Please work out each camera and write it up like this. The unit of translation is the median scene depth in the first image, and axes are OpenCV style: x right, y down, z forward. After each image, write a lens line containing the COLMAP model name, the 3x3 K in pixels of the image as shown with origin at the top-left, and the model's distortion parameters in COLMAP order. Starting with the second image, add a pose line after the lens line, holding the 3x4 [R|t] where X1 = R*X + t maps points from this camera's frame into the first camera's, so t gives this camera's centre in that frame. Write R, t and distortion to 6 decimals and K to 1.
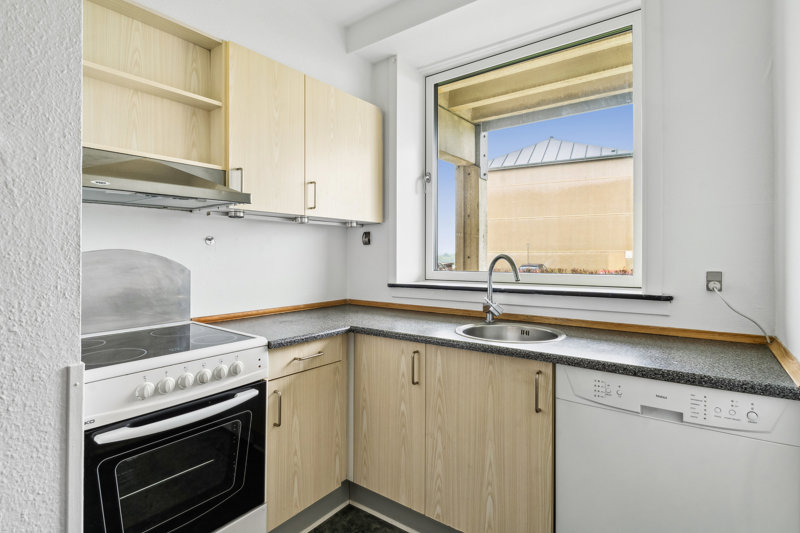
lens RADIAL K [[402.0, 0, 398.4], [0, 402.0, 257.1], [0, 0, 1]] dist [-0.012218, -0.000080]
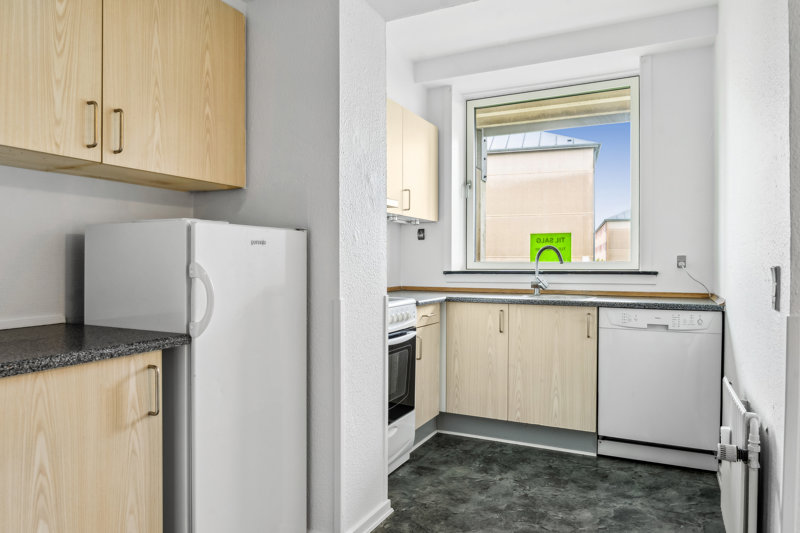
lens RADIAL K [[521.3, 0, 400.0], [0, 521.3, 266.5], [0, 0, 1]] dist [-0.008278, -0.001472]
pose [[0.982601, 0.001153, 0.185725, -0.629257], [-0.001948, 0.999990, 0.004098, 0.062740], [-0.185718, -0.004389, 0.982593, -0.750942]]
